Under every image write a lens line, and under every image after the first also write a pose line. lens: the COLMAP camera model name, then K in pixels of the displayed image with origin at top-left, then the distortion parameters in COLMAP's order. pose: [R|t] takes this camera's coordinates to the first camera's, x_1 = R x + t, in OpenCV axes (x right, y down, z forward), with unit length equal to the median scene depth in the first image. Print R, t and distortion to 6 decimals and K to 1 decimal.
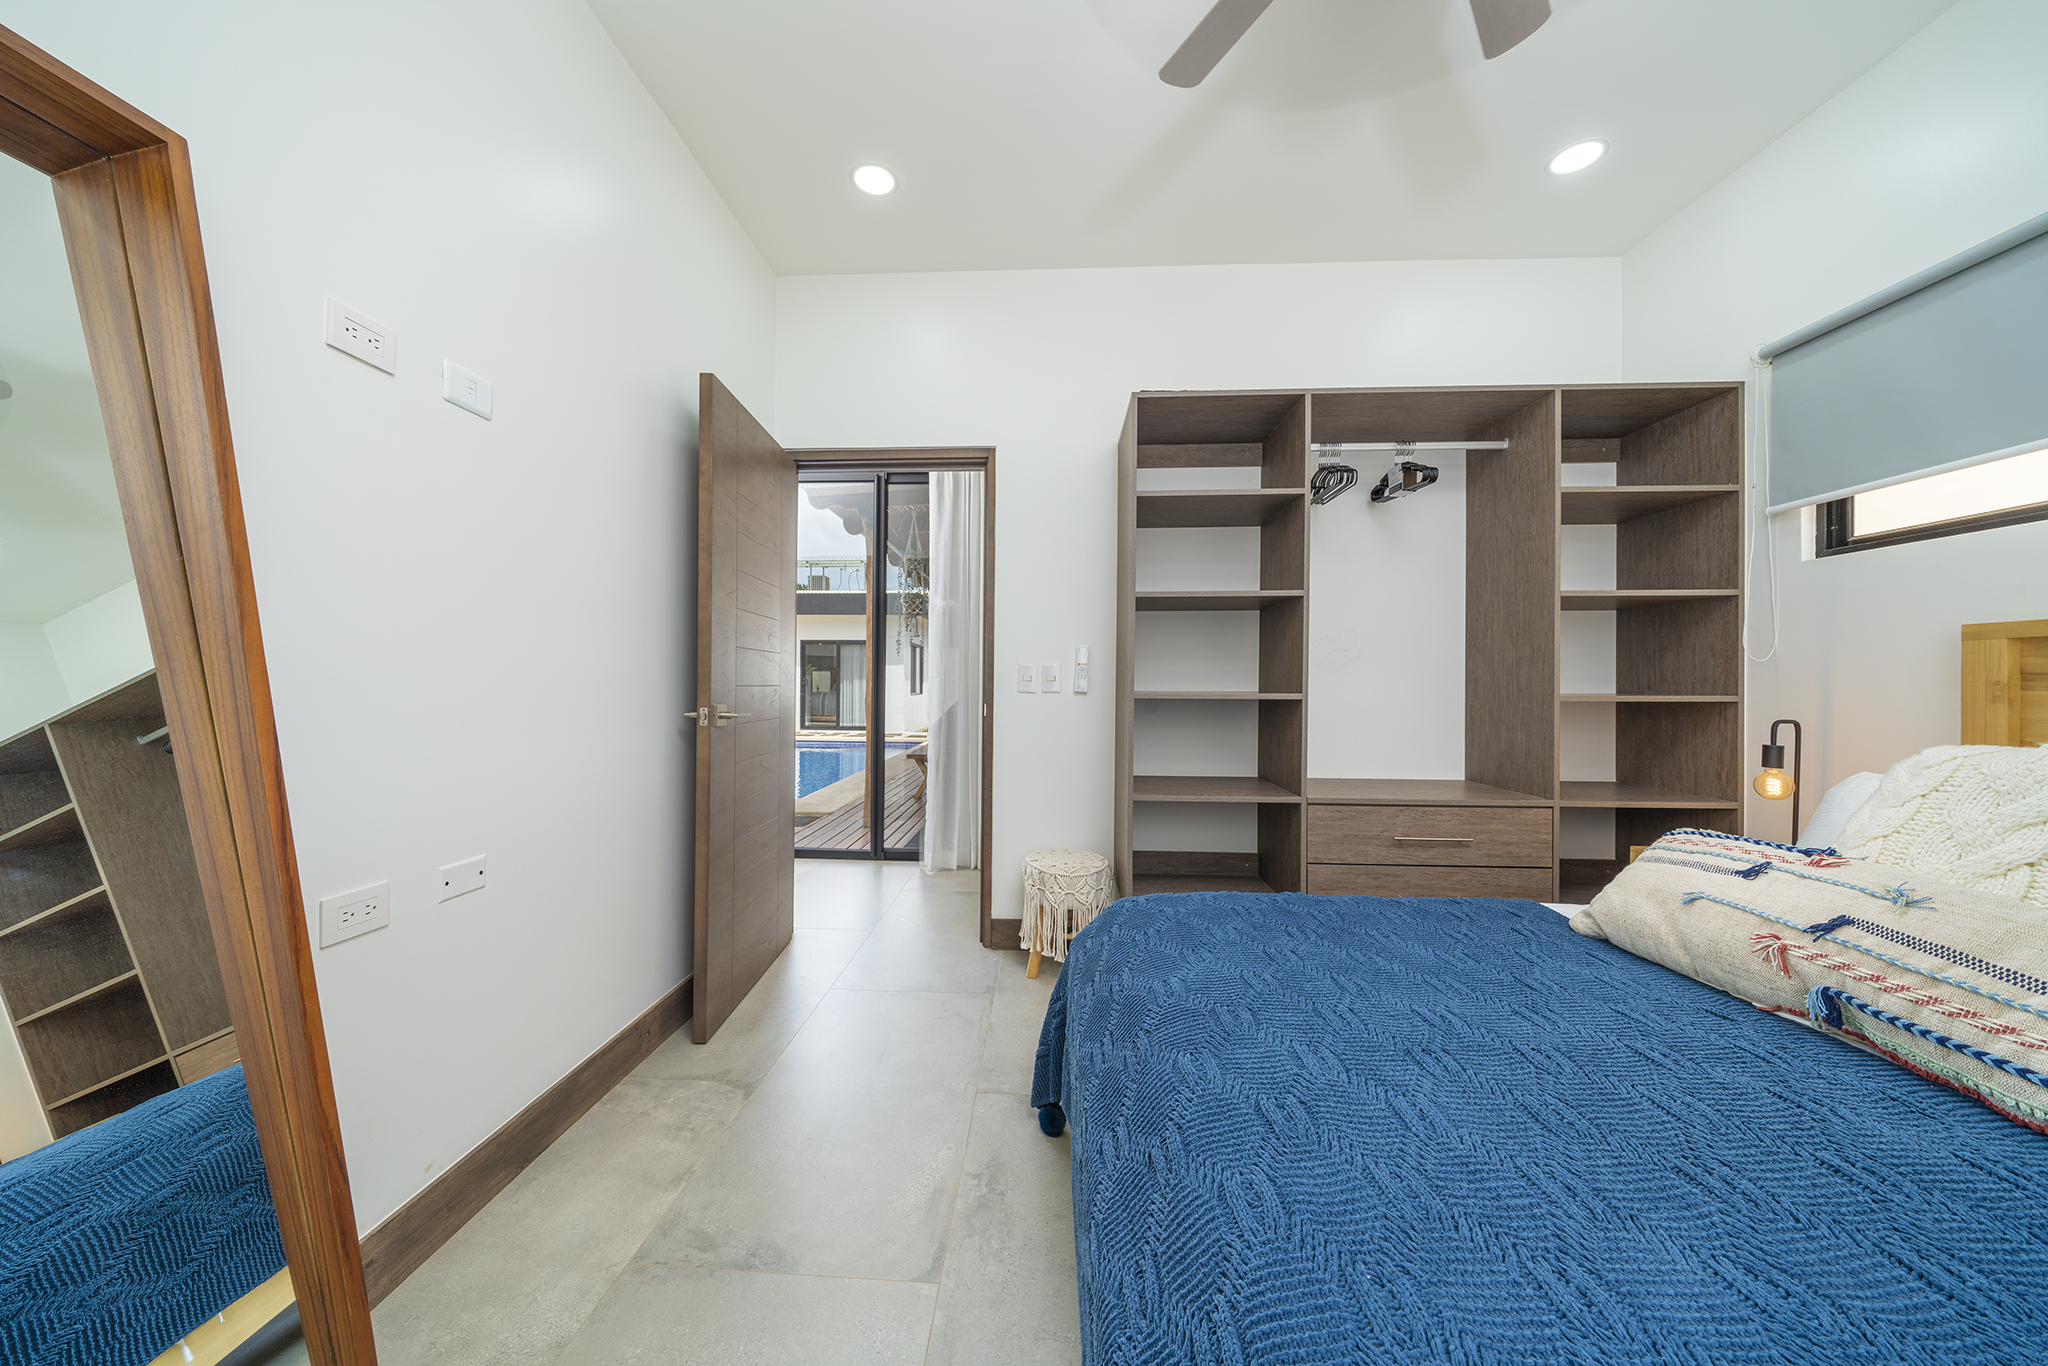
lens RADIAL K [[691.8, 0, 1017.3], [0, 691.8, 678.0], [0, 0, 1]] dist [-0.002179, 0.000010]
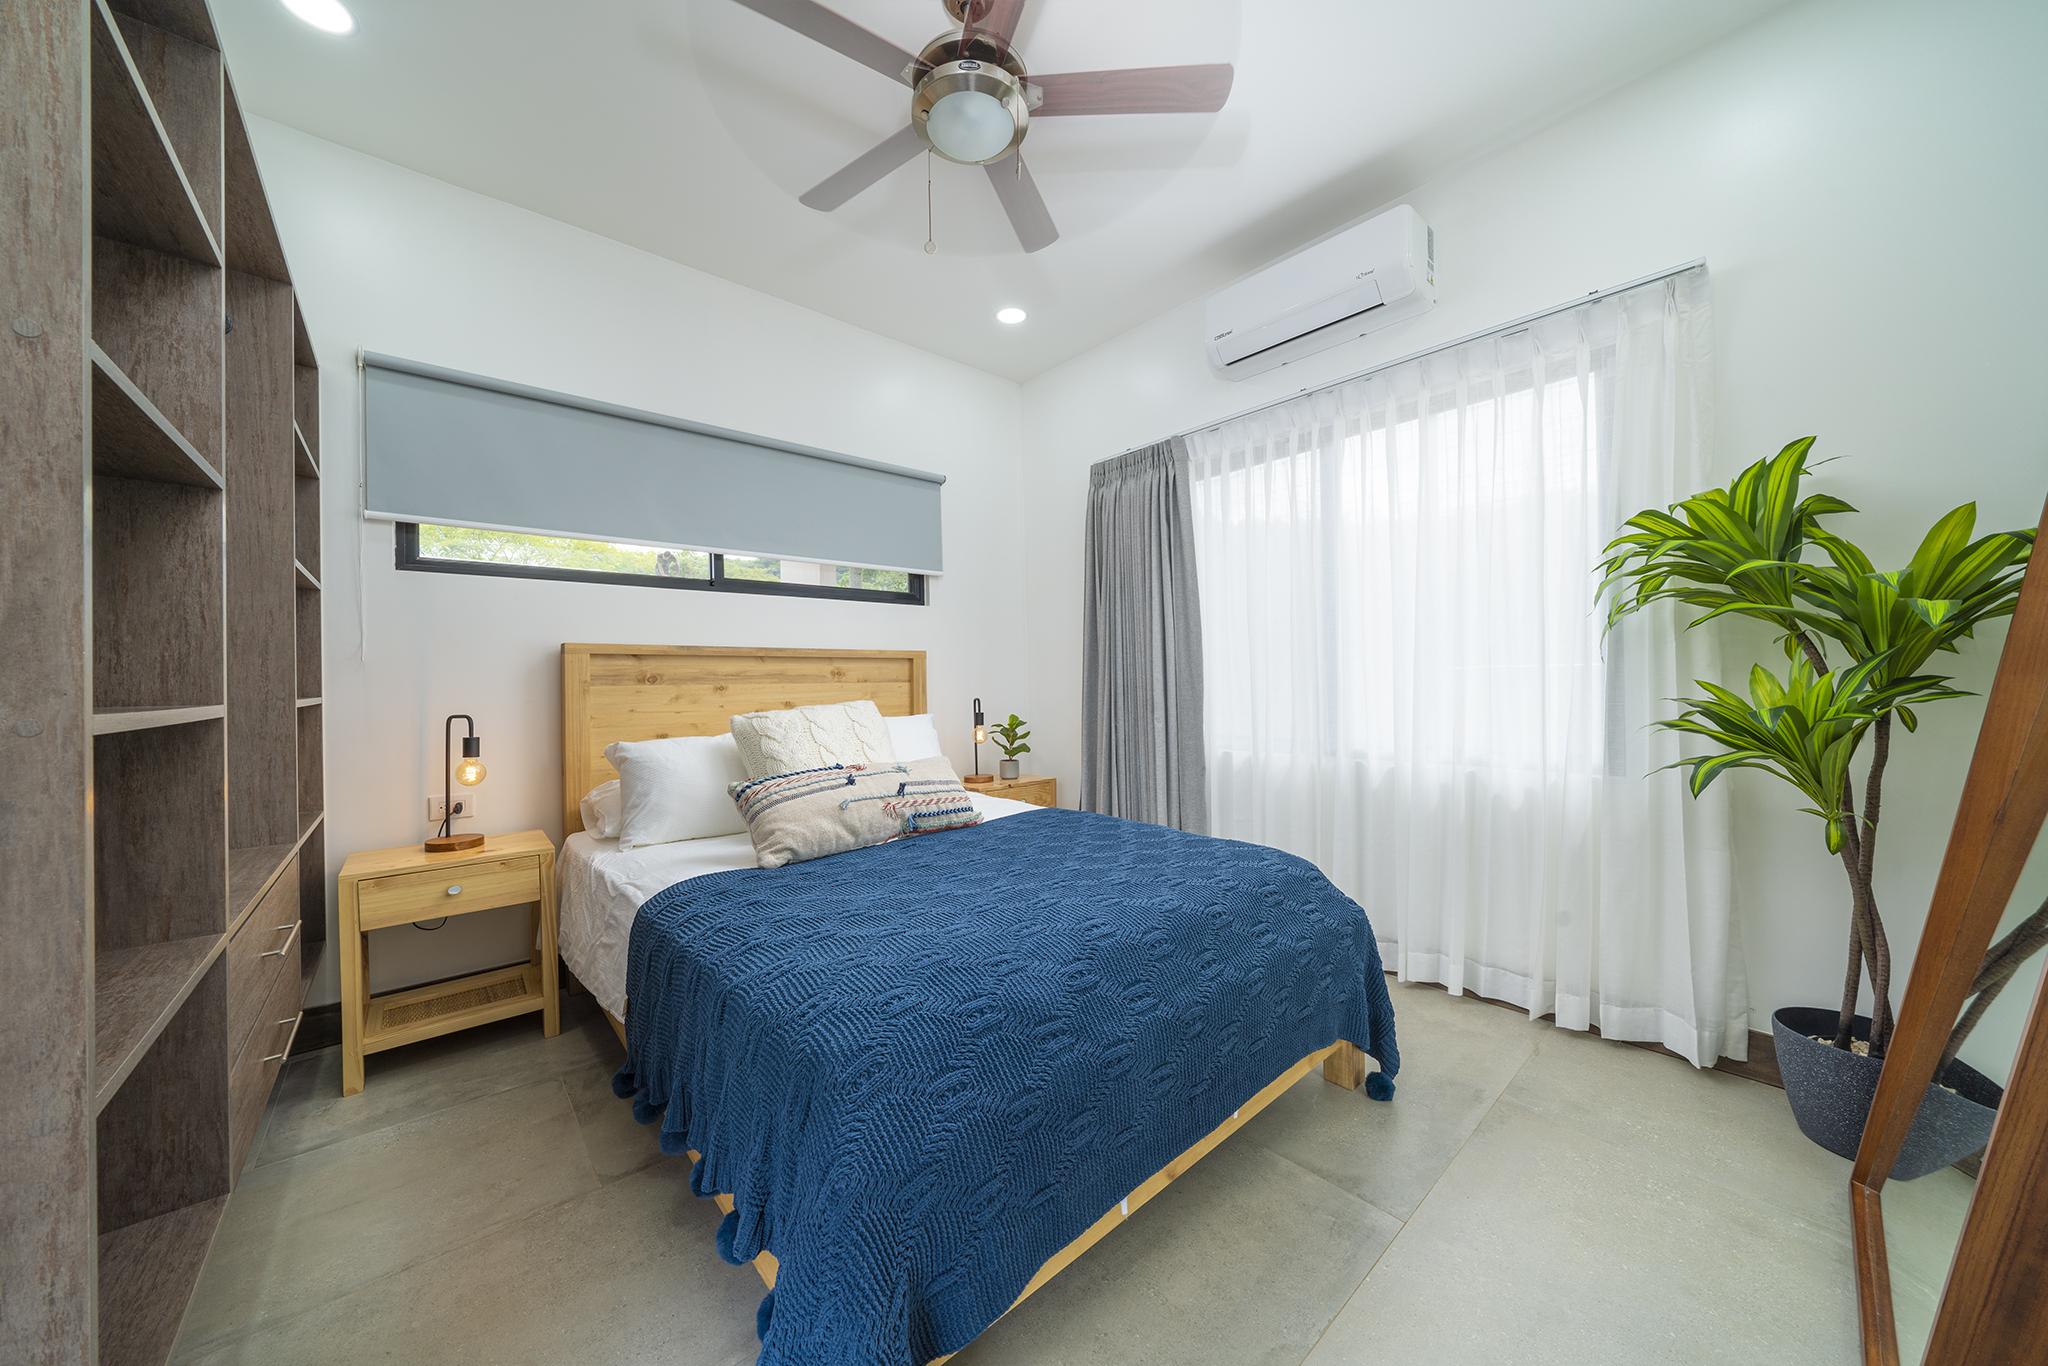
lens RADIAL K [[691.8, 0, 1017.3], [0, 691.8, 678.0], [0, 0, 1]] dist [-0.002179, 0.000010]
pose [[-0.694611, 0.004849, 0.719369, -0.347156], [-0.002396, 0.999956, -0.009053, 0.007575], [-0.719381, -0.008012, -0.694569, 1.129744]]
